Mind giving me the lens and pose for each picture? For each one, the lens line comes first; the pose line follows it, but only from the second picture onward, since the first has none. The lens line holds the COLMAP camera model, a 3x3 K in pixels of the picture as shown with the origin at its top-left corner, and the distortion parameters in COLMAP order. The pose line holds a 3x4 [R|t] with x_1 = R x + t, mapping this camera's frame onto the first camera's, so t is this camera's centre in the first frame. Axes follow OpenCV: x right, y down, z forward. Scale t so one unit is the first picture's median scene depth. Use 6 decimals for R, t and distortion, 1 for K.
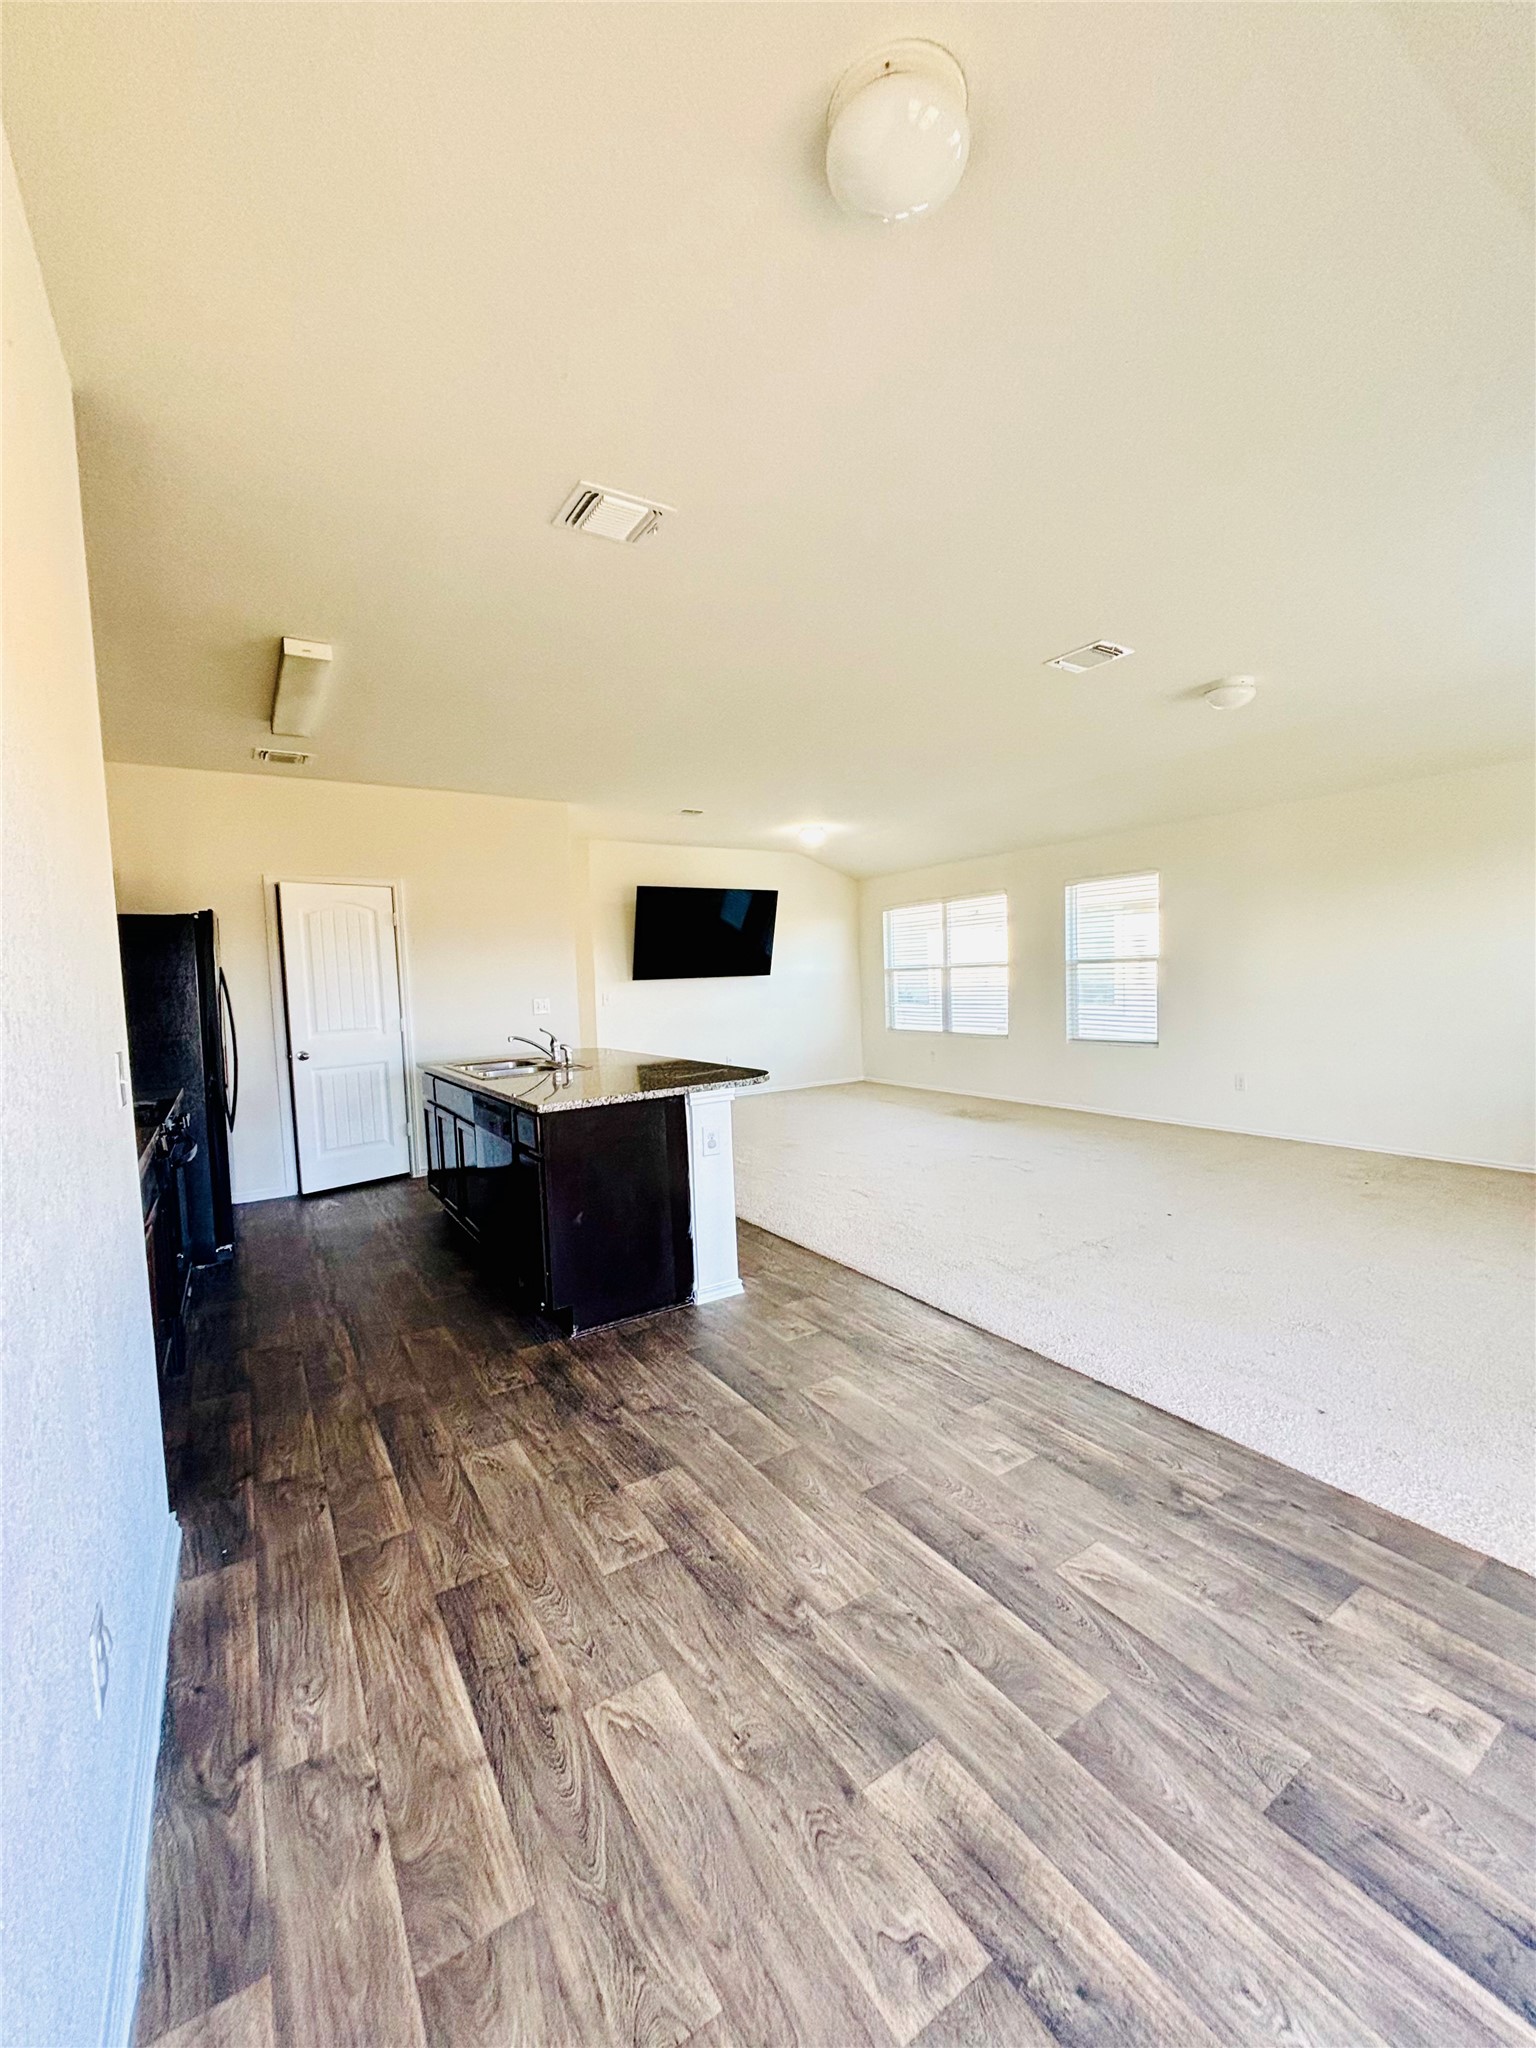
lens RADIAL K [[819.9, 0, 770.9], [0, 819.9, 1032.3], [0, 0, 1]] dist [-0.003833, 0.000916]
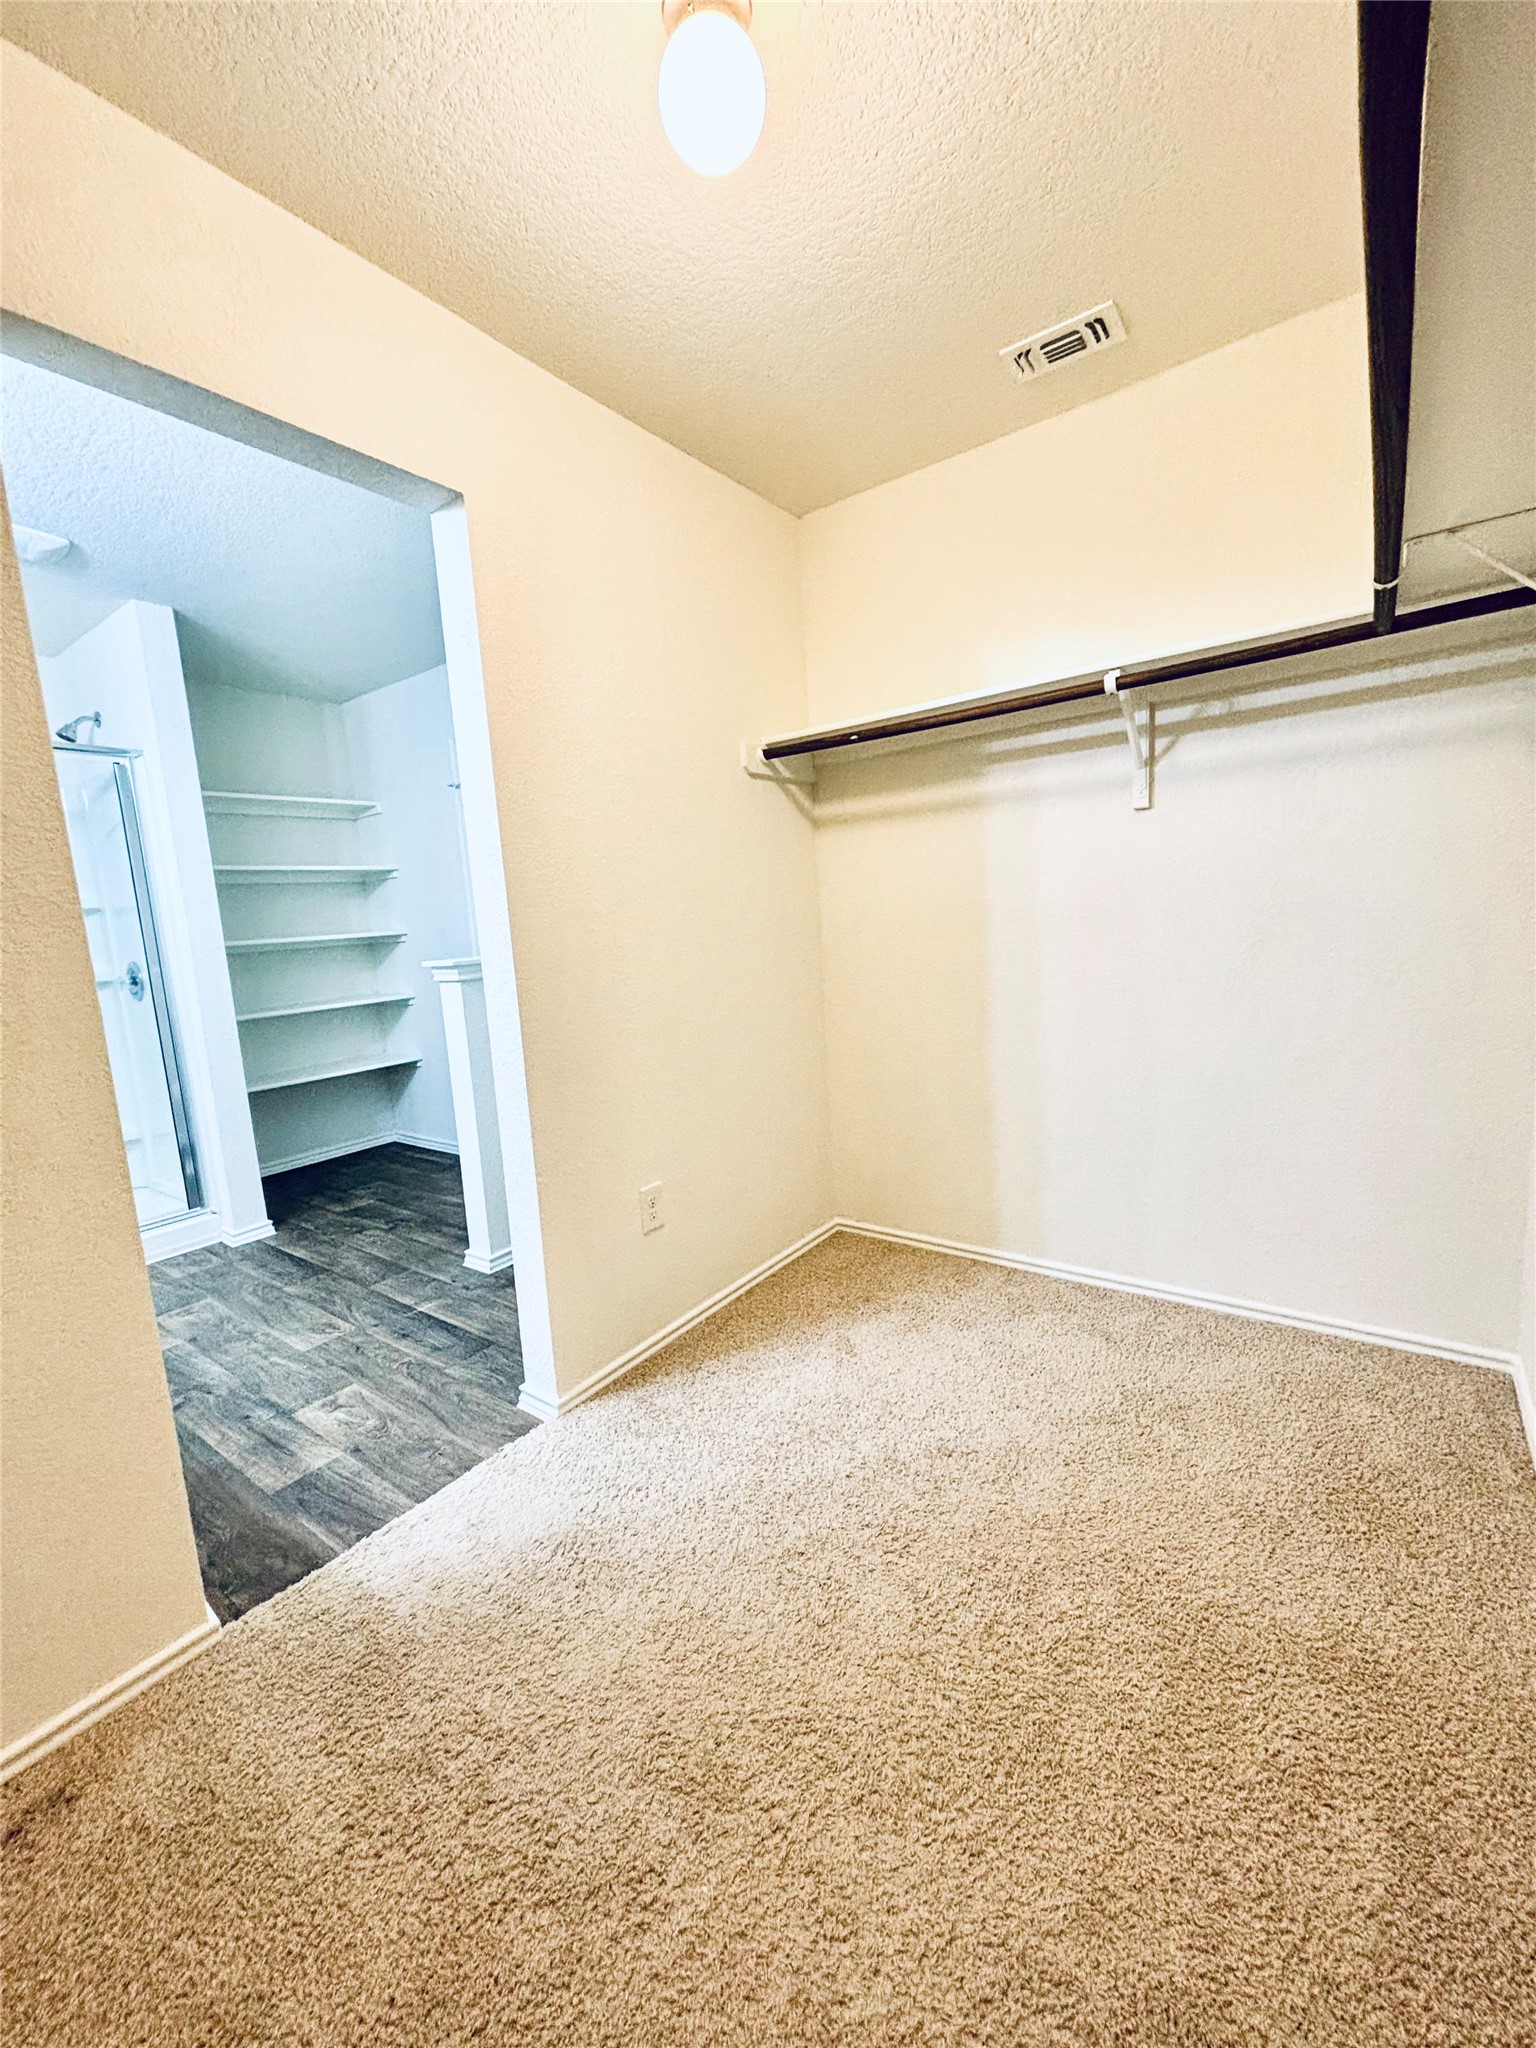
lens RADIAL K [[819.9, 0, 756.4], [0, 819.9, 1031.7], [0, 0, 1]] dist [-0.003833, 0.000916]
pose [[-0.935247, 0.149459, -0.320897, -0.541652], [0.082141, 0.973383, 0.213957, -0.043711], [0.344334, 0.173744, -0.922631, 2.695602]]
